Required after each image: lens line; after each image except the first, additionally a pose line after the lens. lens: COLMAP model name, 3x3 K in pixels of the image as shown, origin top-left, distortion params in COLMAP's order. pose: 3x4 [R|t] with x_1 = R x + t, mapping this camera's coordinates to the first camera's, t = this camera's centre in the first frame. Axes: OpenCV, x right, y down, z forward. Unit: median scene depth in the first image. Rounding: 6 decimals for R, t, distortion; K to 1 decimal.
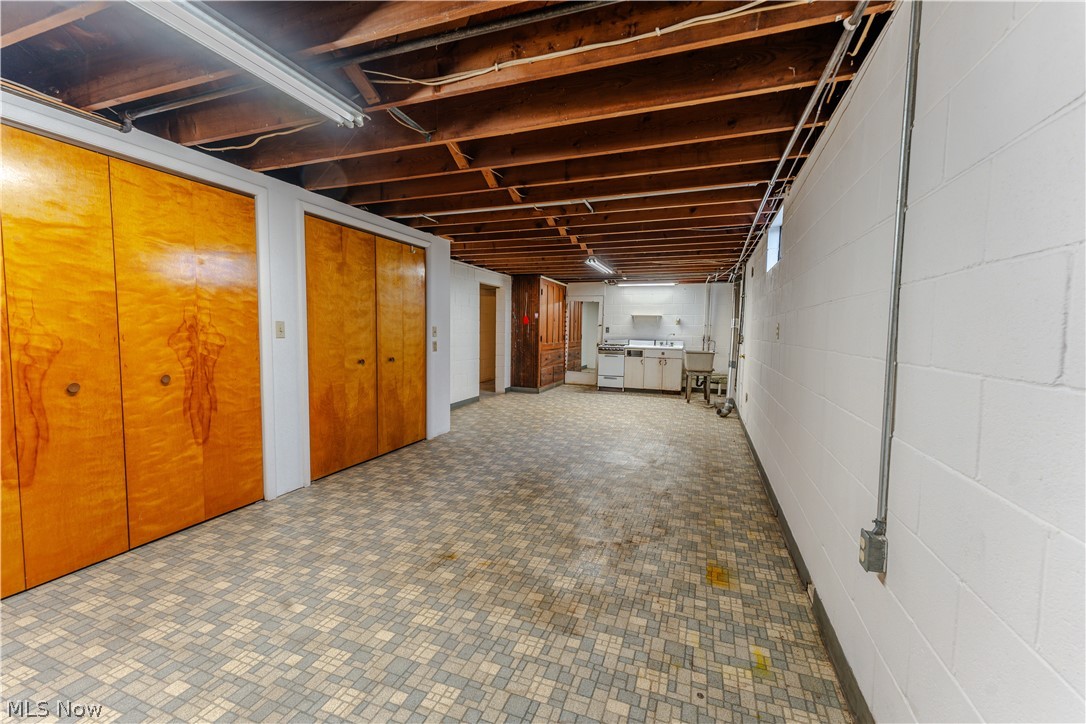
lens RADIAL K [[448.0, 0, 539.2], [0, 448.0, 363.2], [0, 0, 1]] dist [0.005816, -0.000540]
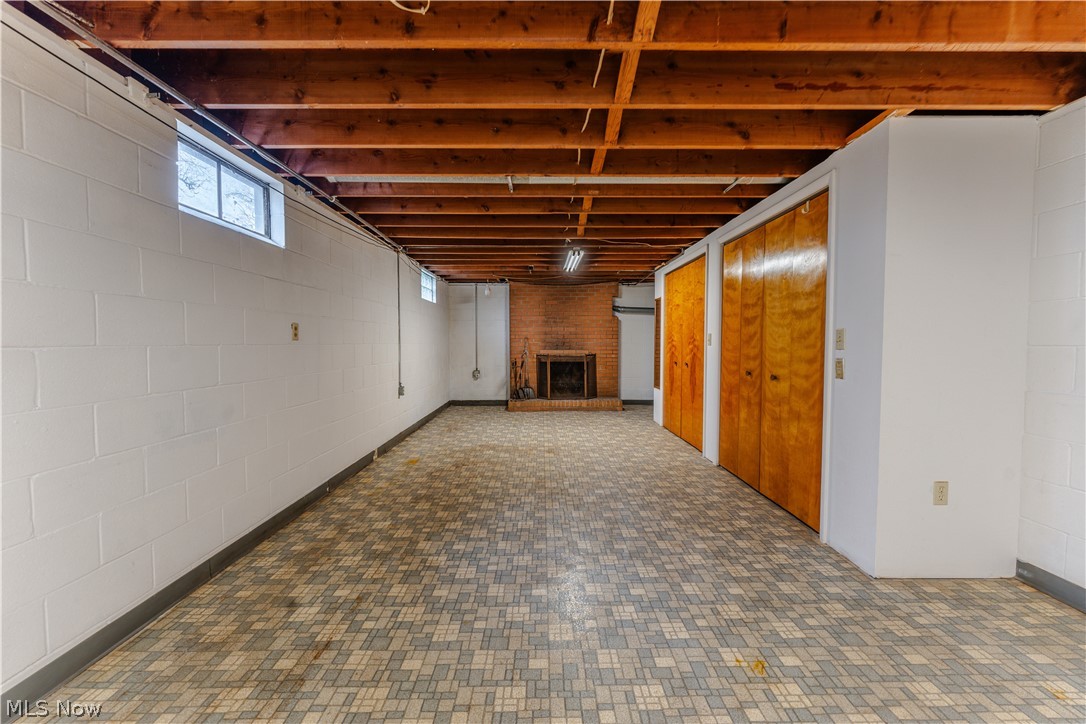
lens RADIAL K [[448.0, 0, 541.3], [0, 448.0, 359.8], [0, 0, 1]] dist [0.005816, -0.000540]
pose [[-0.937654, -0.000485, -0.347569, 0.310051], [-0.039231, 0.993756, 0.104450, -0.106515], [0.345348, 0.111573, -0.931819, 1.662357]]
